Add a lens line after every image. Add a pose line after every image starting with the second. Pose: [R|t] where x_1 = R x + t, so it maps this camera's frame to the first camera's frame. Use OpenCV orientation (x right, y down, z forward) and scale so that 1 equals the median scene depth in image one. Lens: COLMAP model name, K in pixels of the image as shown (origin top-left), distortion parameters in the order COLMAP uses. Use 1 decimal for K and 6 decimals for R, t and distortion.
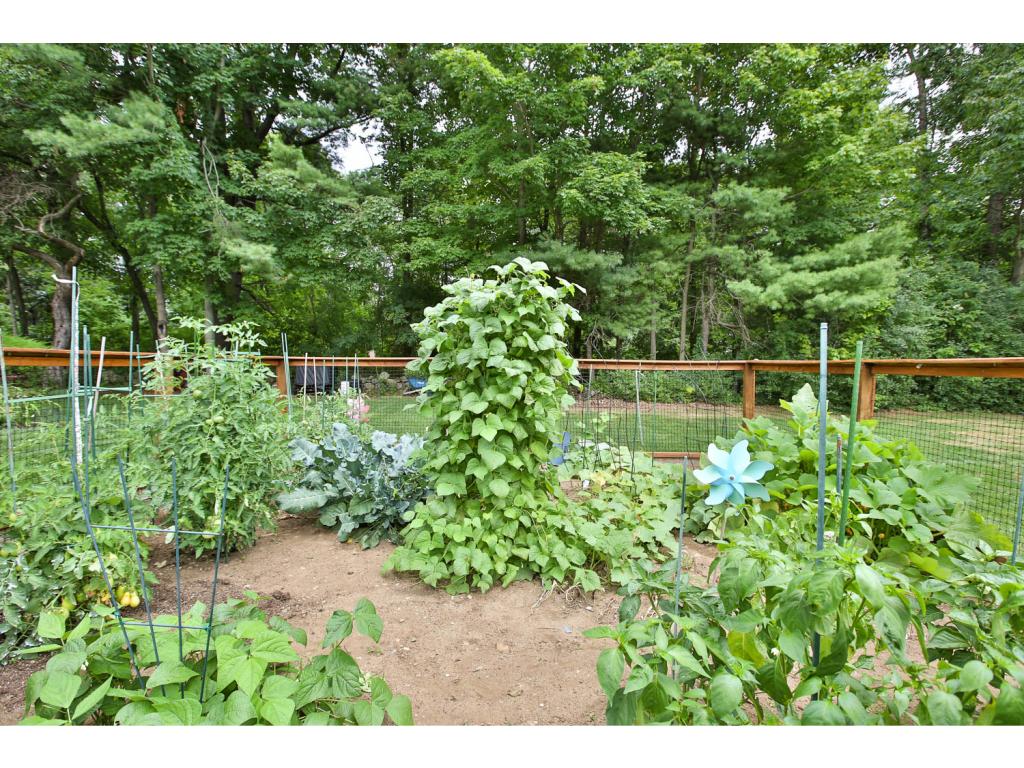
lens RADIAL K [[492.3, 0, 511.9], [0, 492.3, 379.7], [0, 0, 1]] dist [-0.033078, 0.000998]
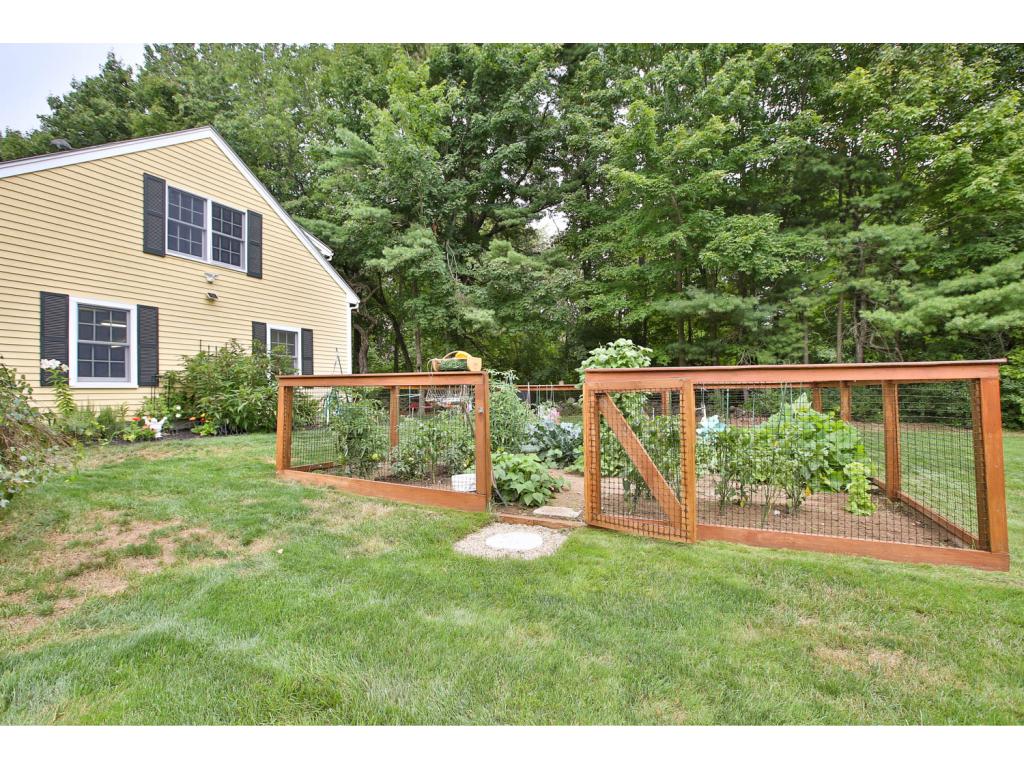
lens RADIAL K [[492.3, 0, 511.9], [0, 492.3, 379.7], [0, 0, 1]] dist [-0.033078, 0.000998]
pose [[0.929014, -0.028080, -0.368977, 0.095684], [0.005883, 0.998111, -0.061146, 0.020598], [0.369997, 0.054635, 0.927425, -0.326275]]
